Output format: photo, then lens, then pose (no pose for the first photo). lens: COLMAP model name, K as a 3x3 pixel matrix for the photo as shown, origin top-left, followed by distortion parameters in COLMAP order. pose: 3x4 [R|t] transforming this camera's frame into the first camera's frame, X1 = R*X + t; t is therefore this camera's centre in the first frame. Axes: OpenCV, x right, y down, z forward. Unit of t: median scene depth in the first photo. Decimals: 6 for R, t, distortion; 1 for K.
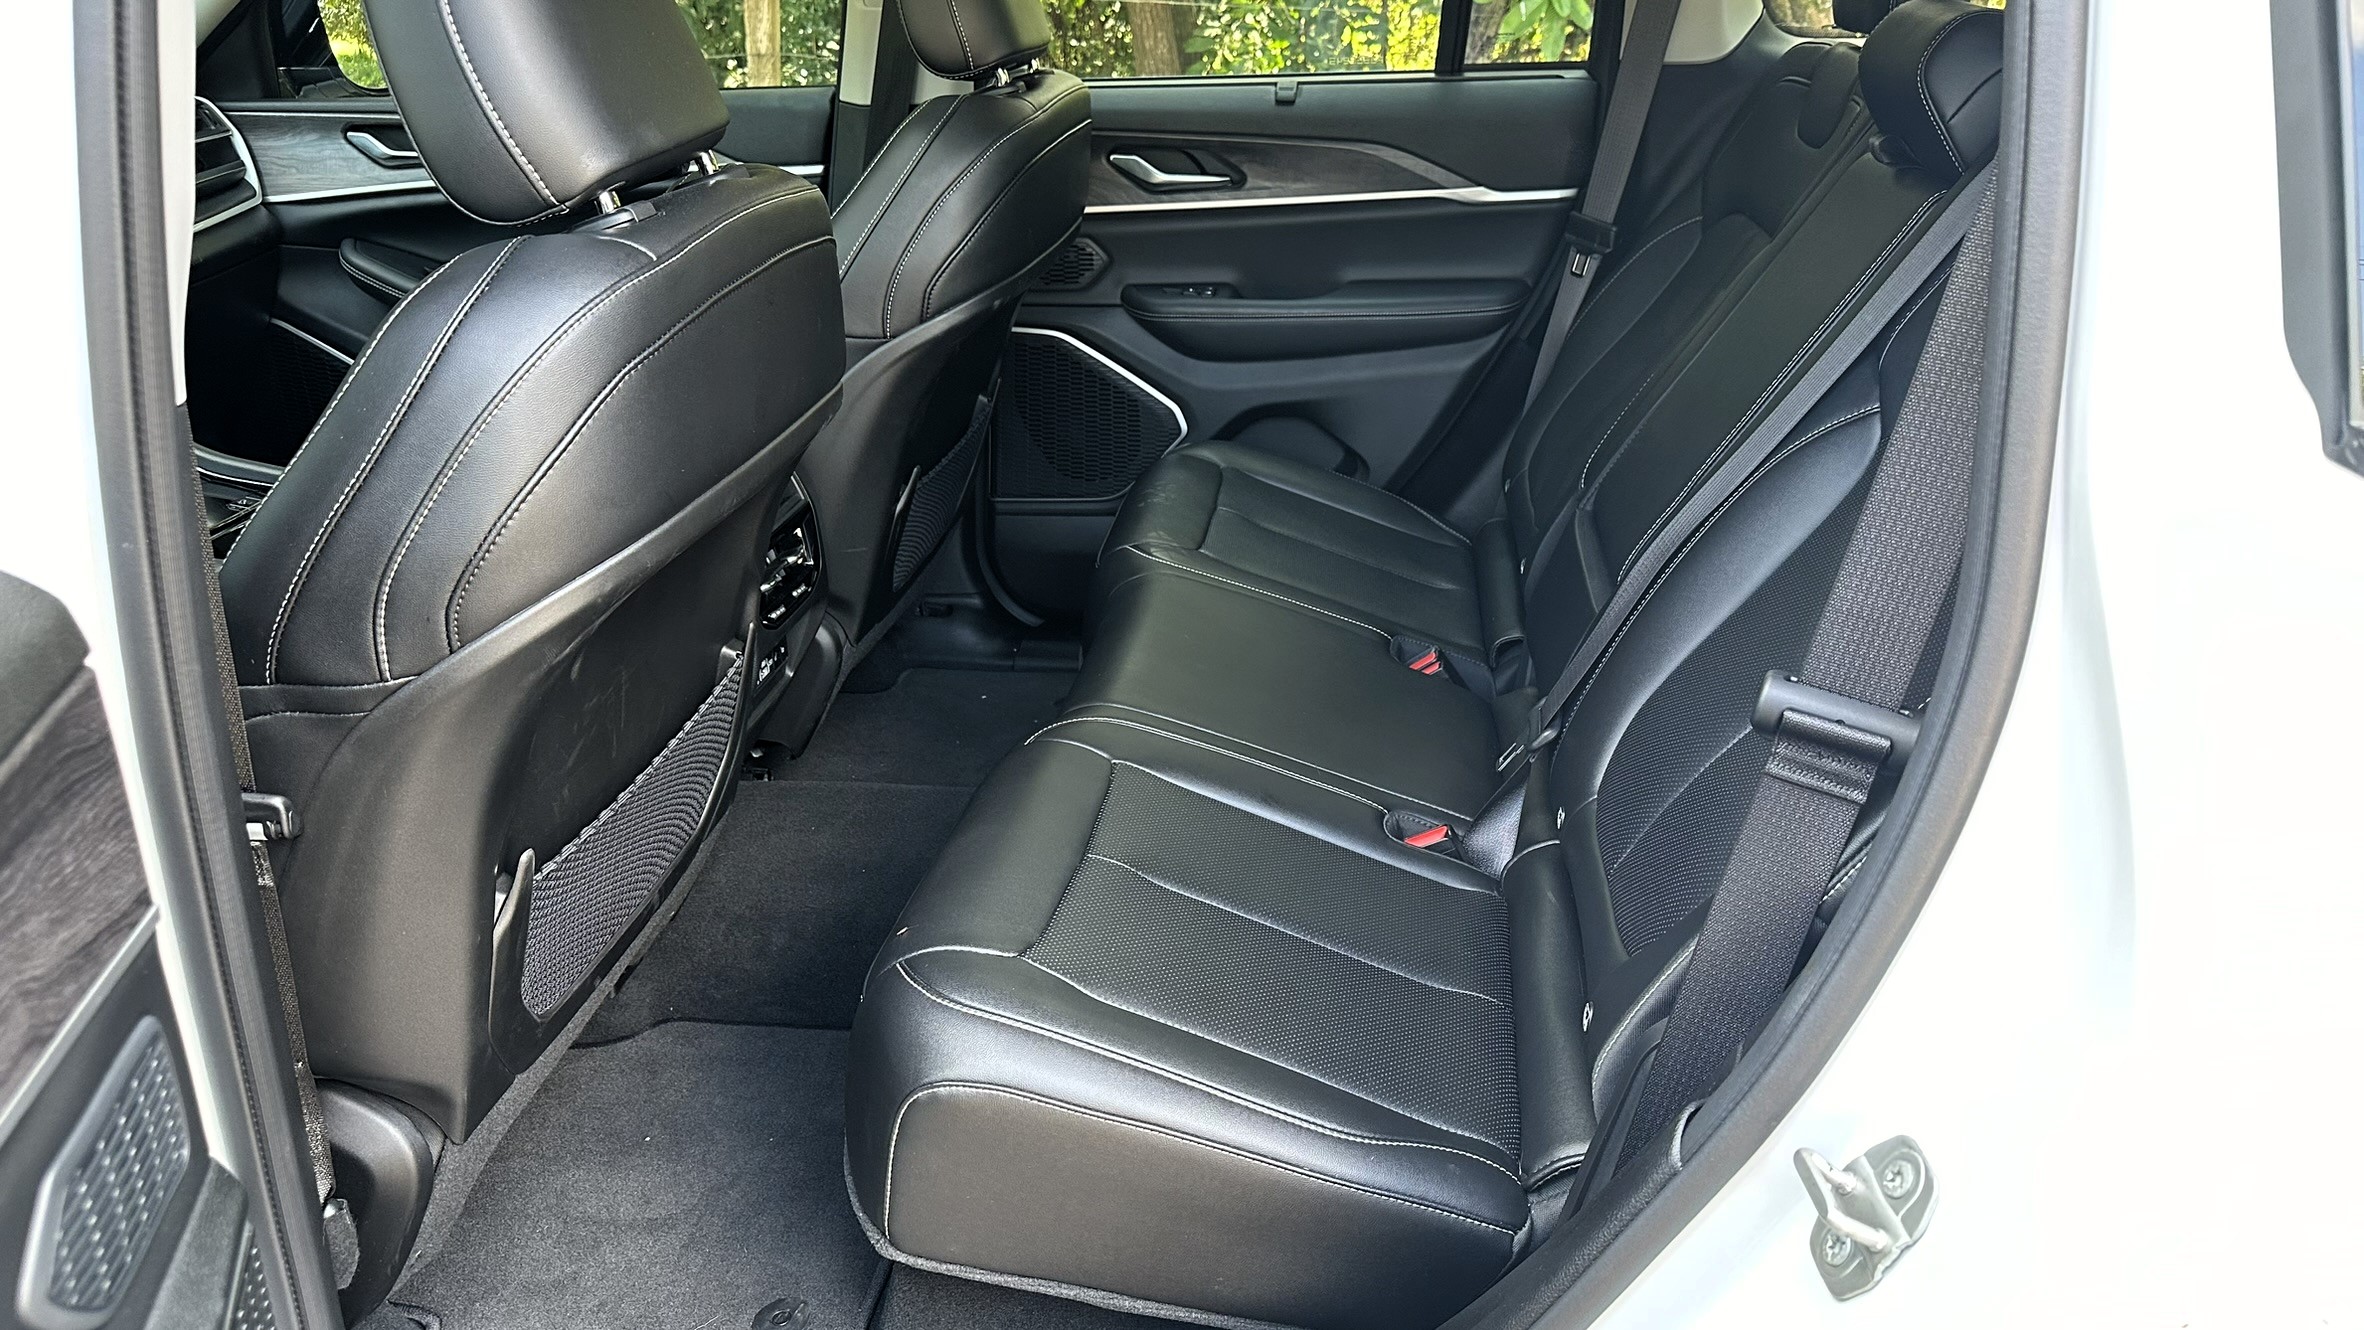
lens RADIAL K [[1646.8, 0, 1168.2], [0, 1646.8, 681.2], [0, 0, 1]] dist [0.070472, -0.104771]
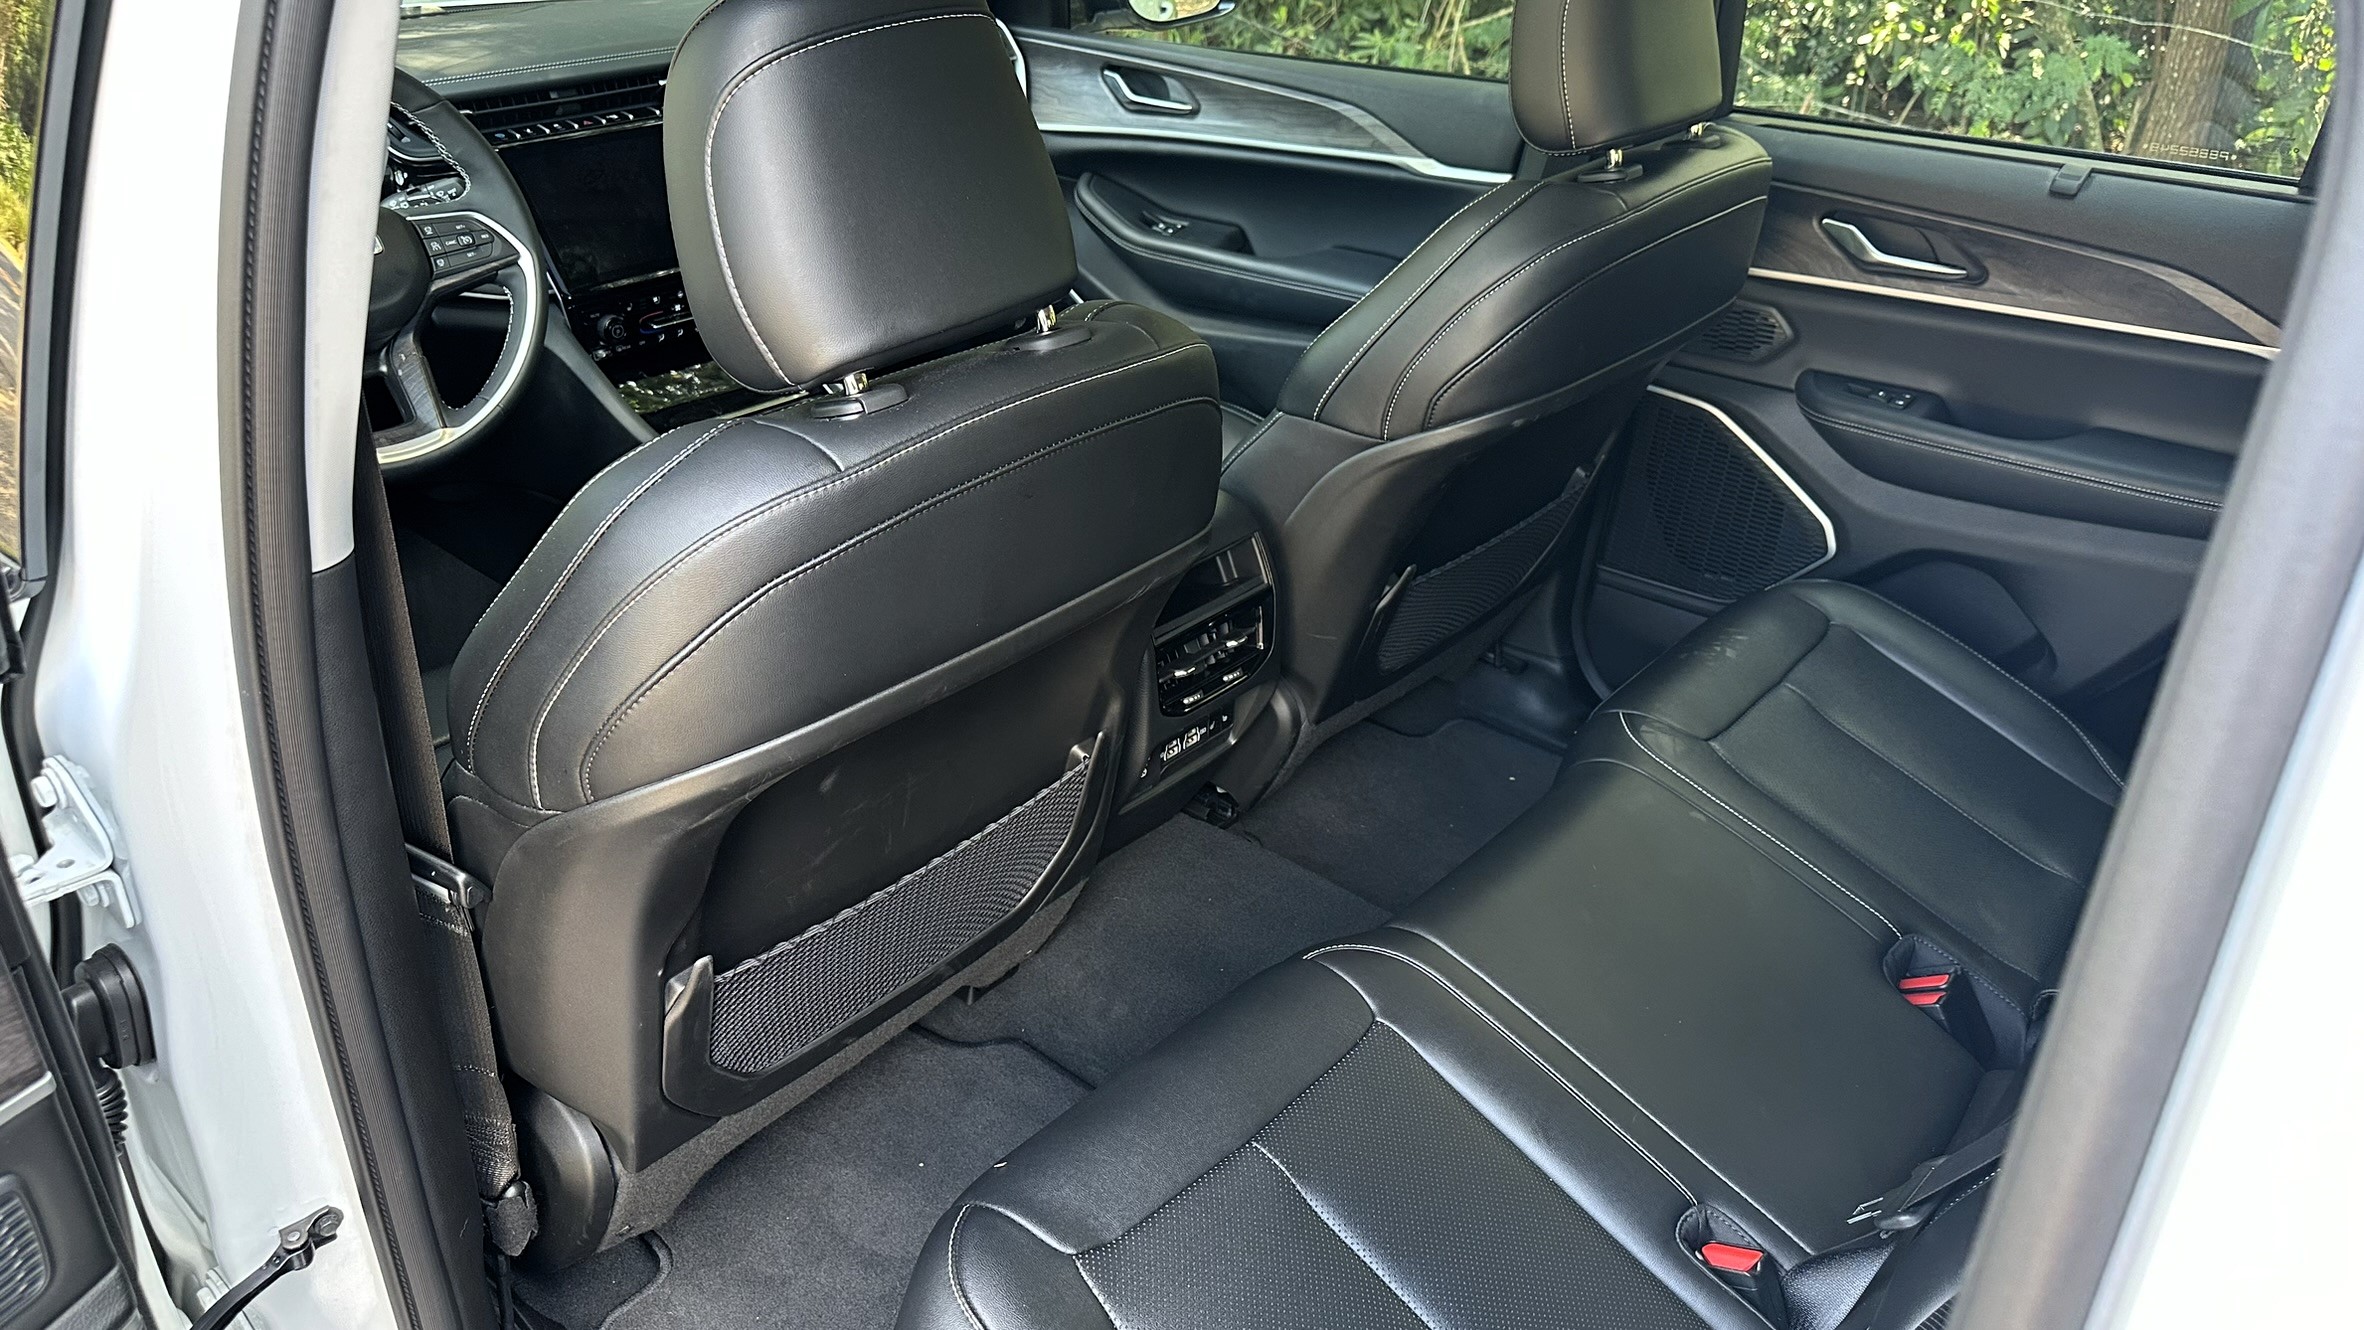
lens RADIAL K [[1646.8, 0, 1197.7], [0, 1646.8, 649.3], [0, 0, 1]] dist [0.070472, -0.104771]
pose [[0.839880, 0.287404, -0.460435, 0.178689], [-0.248640, 0.957786, 0.144307, -0.186162], [0.482473, -0.006718, 0.875885, 0.144799]]
